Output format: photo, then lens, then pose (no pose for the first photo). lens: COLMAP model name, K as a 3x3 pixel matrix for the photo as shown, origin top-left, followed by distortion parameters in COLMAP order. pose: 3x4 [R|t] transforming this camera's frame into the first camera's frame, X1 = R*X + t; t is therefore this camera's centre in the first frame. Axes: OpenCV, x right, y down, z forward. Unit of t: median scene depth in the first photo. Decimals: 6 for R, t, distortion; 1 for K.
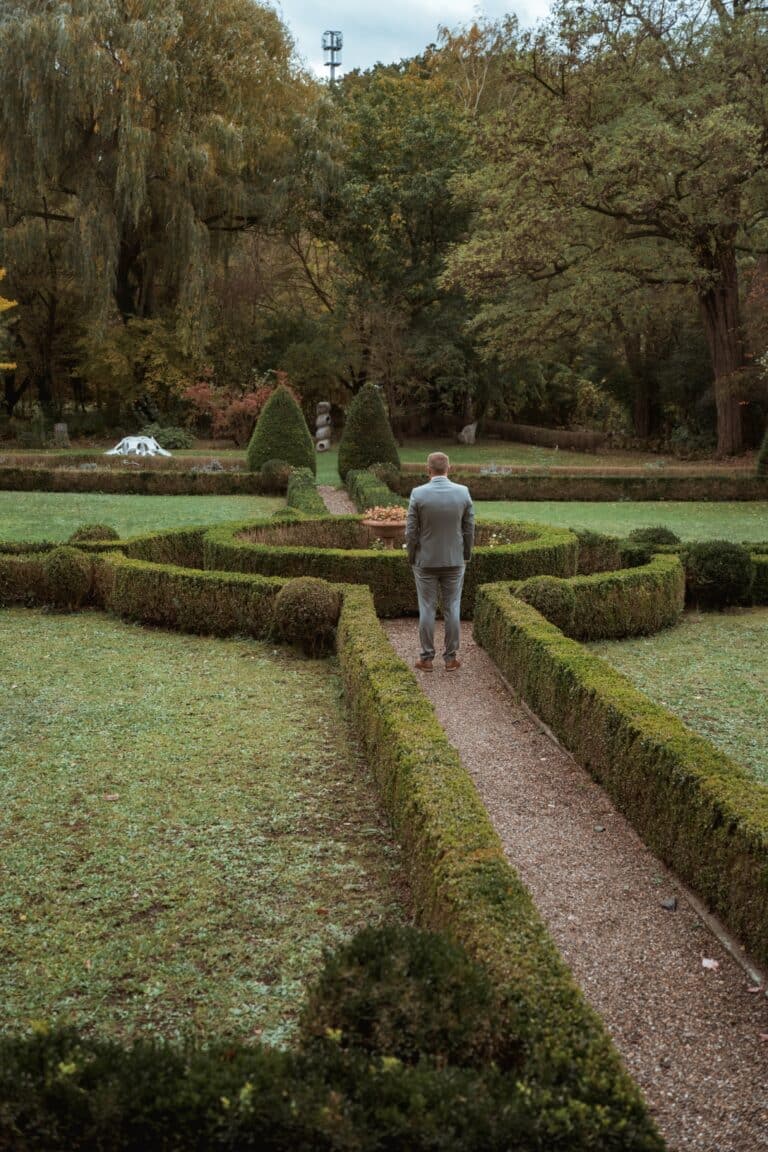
lens RADIAL K [[1032.4, 0, 419.2], [0, 1032.4, 574.2], [0, 0, 1]] dist [-0.046469, 0.012310]
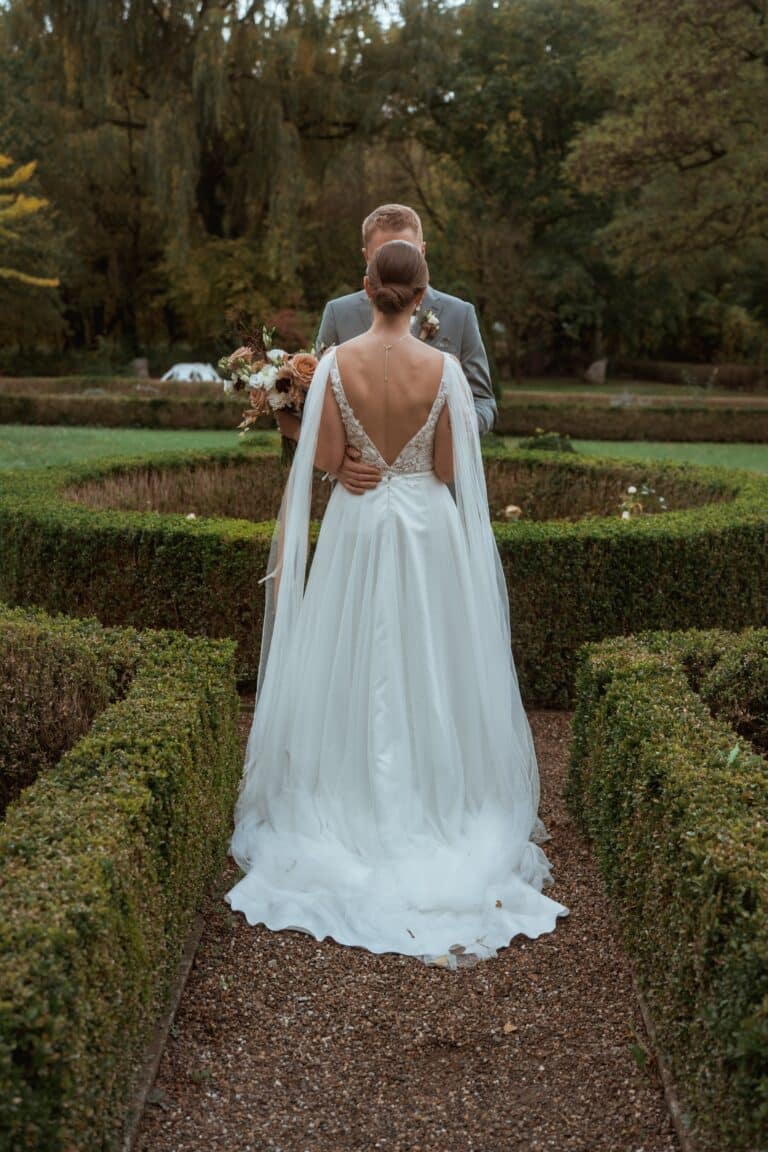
lens RADIAL K [[1032.4, 0, 419.2], [0, 1032.4, 574.2], [0, 0, 1]] dist [-0.046469, 0.012310]
pose [[0.992474, 0.021988, -0.120462, 0.010493], [-0.016356, 0.998735, 0.047541, -0.006112], [0.121355, -0.045213, 0.991579, 0.161381]]
